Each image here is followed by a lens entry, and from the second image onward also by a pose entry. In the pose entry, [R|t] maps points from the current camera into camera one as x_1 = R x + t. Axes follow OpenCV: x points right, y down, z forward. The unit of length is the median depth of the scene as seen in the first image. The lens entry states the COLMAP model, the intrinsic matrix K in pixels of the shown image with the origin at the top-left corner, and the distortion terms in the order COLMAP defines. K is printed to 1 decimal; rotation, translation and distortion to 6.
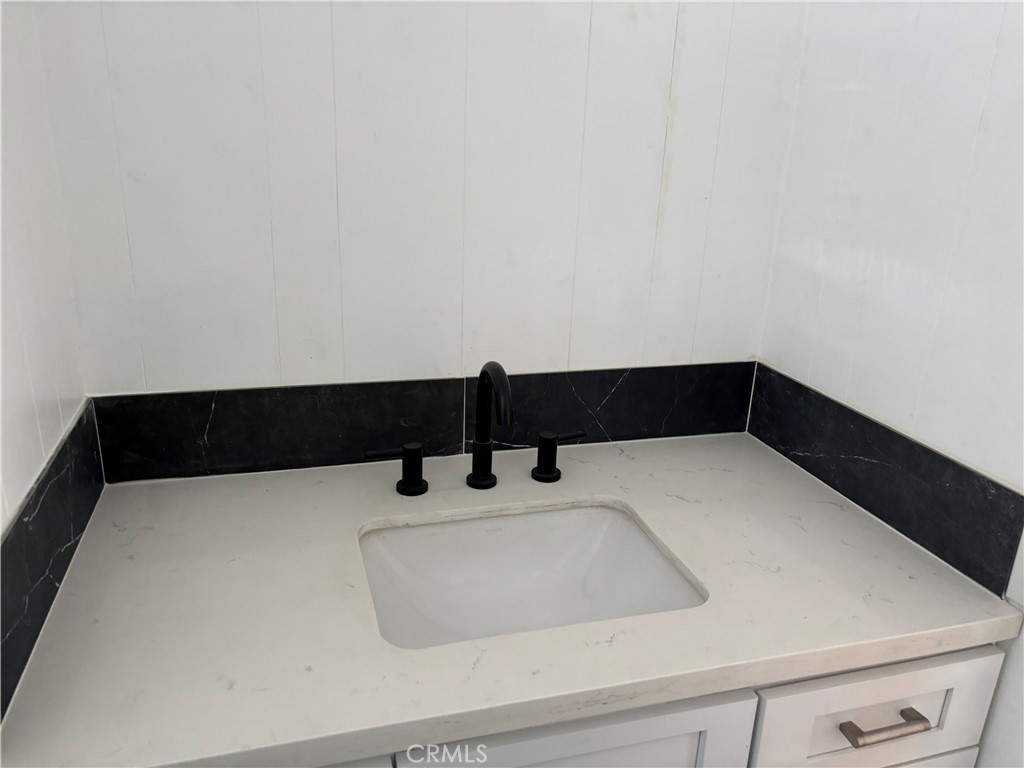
lens RADIAL K [[776.8, 0, 512.0], [0, 776.8, 384.0], [0, 0, 1]] dist [0.079216, -0.088871]
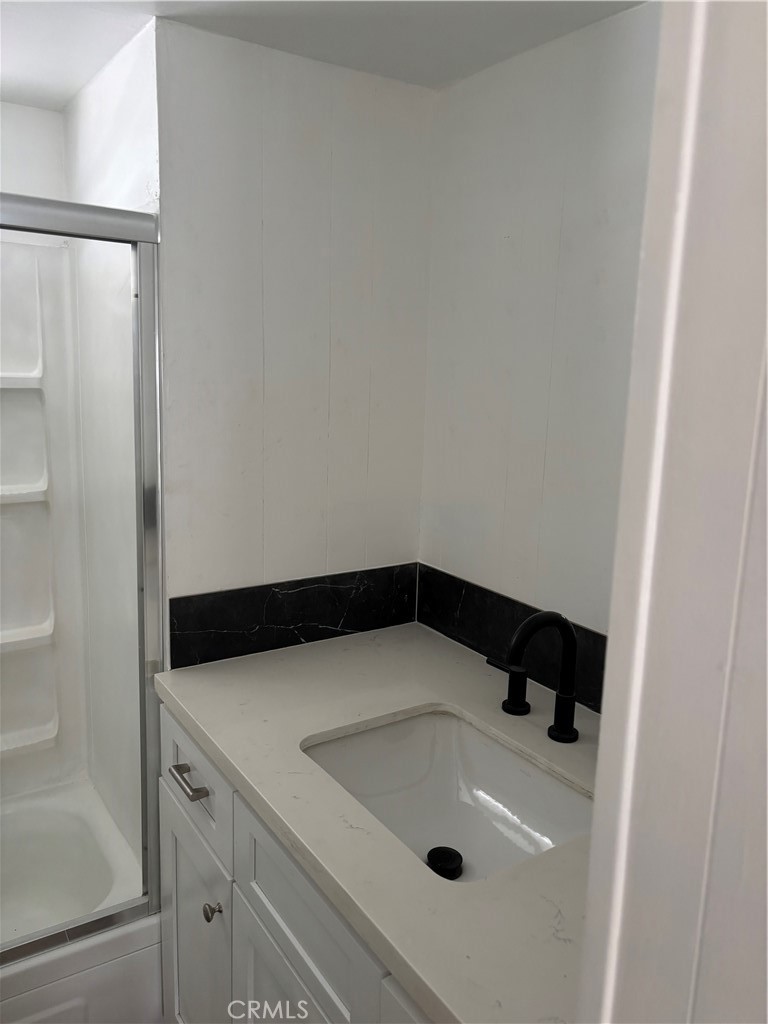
lens RADIAL K [[776.8, 0, 384.0], [0, 776.8, 512.0], [0, 0, 1]] dist [0.079216, -0.088871]
pose [[0.281571, 0.145317, -0.948473, 0.839559], [-0.334701, 0.941257, 0.044849, -0.114565], [0.899274, 0.304827, 0.313668, 0.419032]]
